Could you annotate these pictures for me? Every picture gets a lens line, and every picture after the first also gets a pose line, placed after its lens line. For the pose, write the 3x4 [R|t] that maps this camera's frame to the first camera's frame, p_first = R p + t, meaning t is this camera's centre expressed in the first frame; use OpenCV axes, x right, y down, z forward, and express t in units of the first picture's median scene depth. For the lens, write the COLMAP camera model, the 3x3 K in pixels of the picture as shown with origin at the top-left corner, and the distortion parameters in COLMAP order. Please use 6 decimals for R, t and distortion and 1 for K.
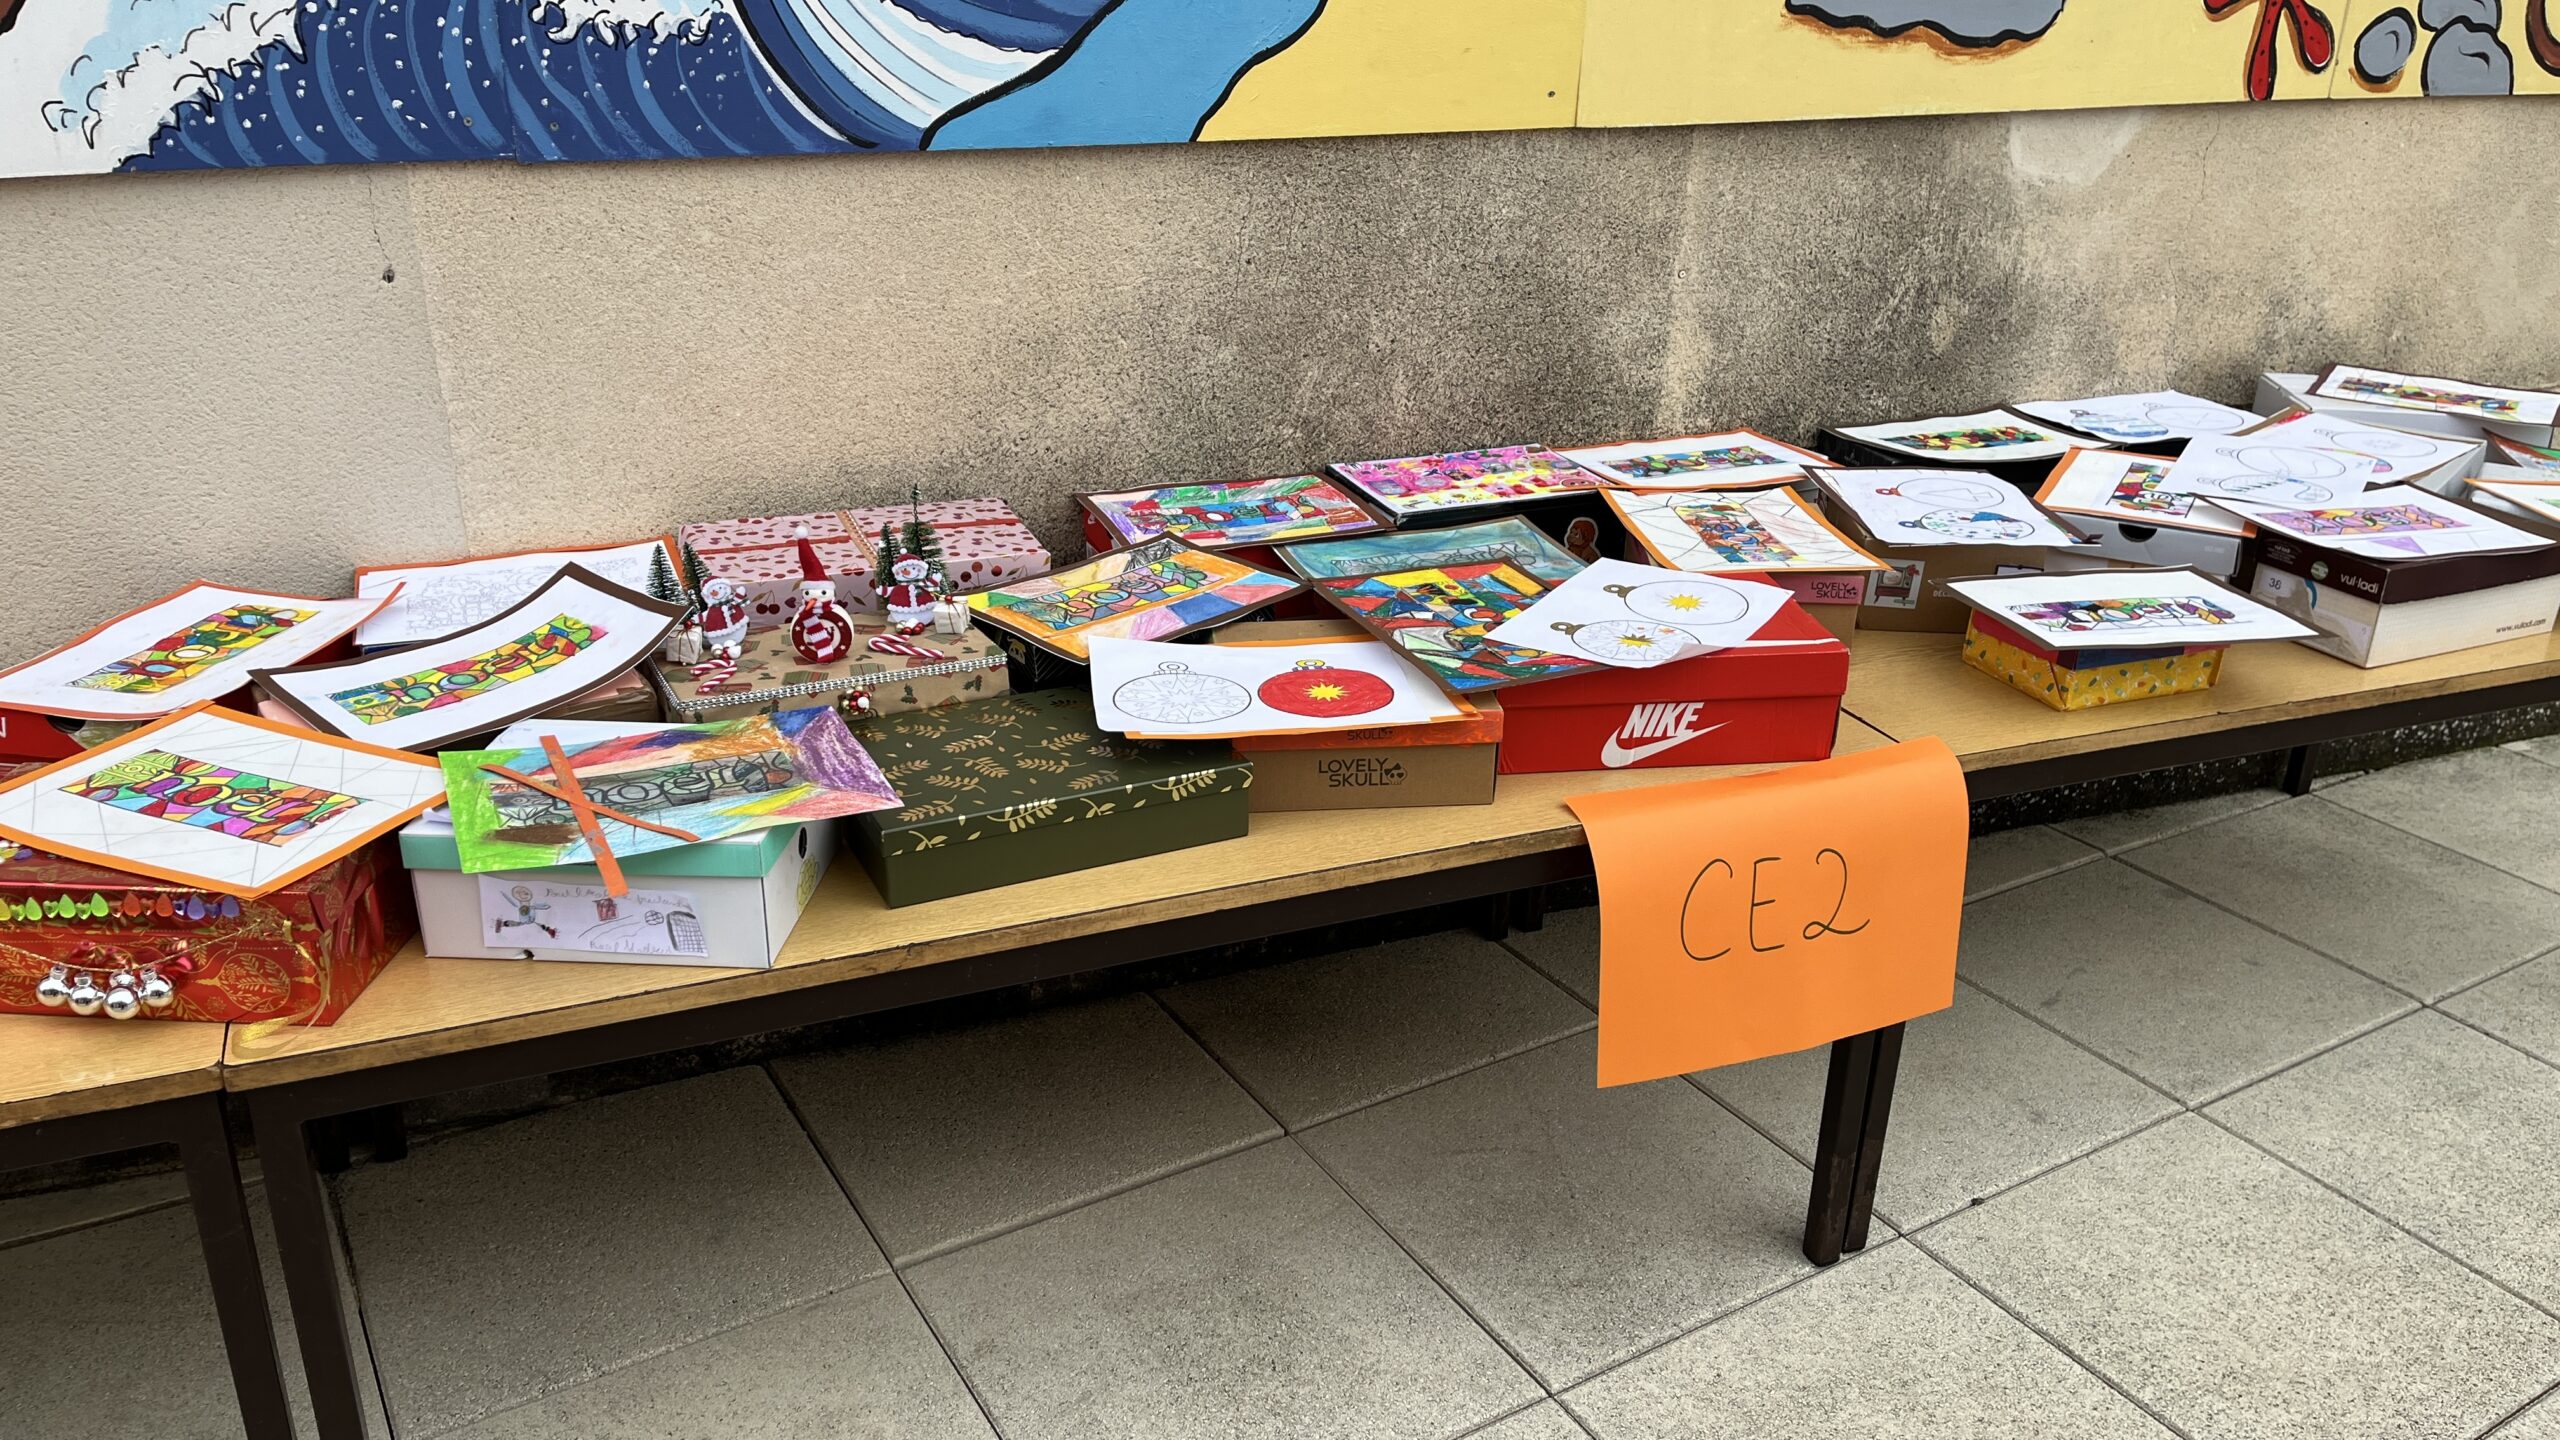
lens RADIAL K [[1920.4, 0, 1231.1], [0, 1920.4, 714.3], [0, 0, 1]] dist [0.063315, -0.086193]
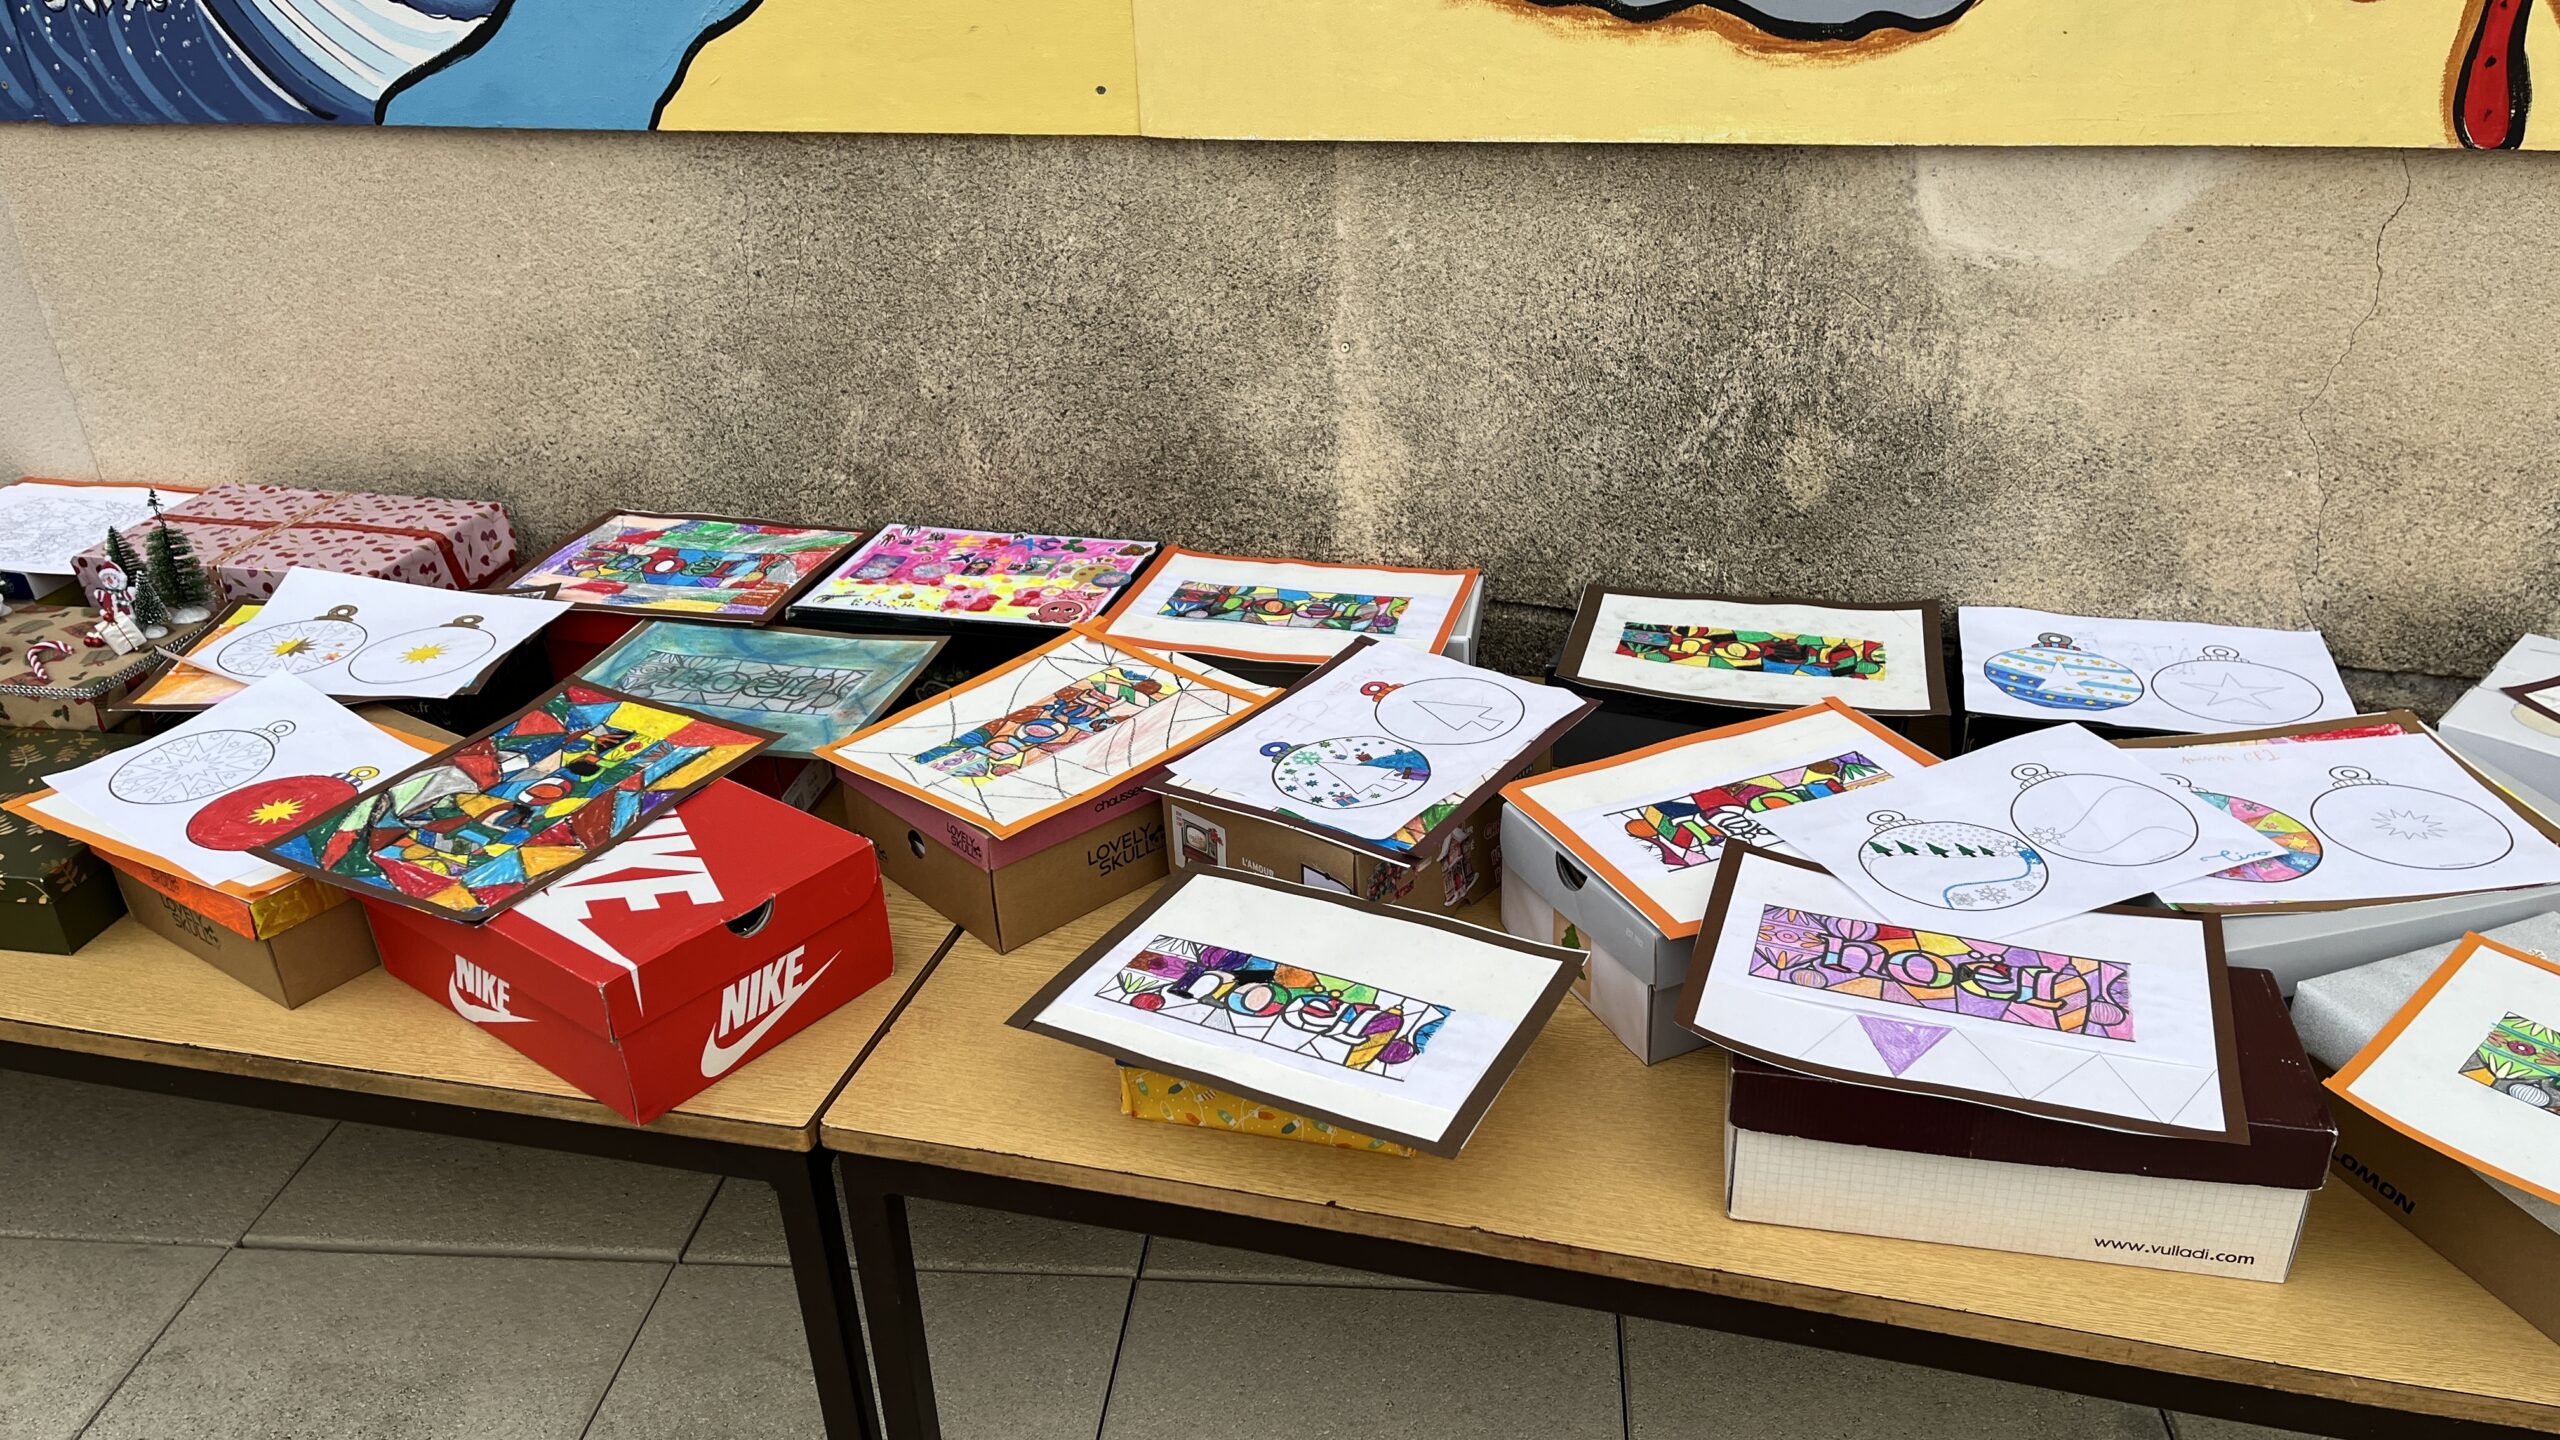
lens RADIAL K [[1920.4, 0, 1286.4], [0, 1920.4, 739.9], [0, 0, 1]] dist [0.063315, -0.086193]
pose [[0.808336, 0.235175, -0.539708, 0.677025], [-0.186899, 0.971835, 0.143548, -0.195718], [0.558266, -0.015164, 0.829523, 0.414185]]
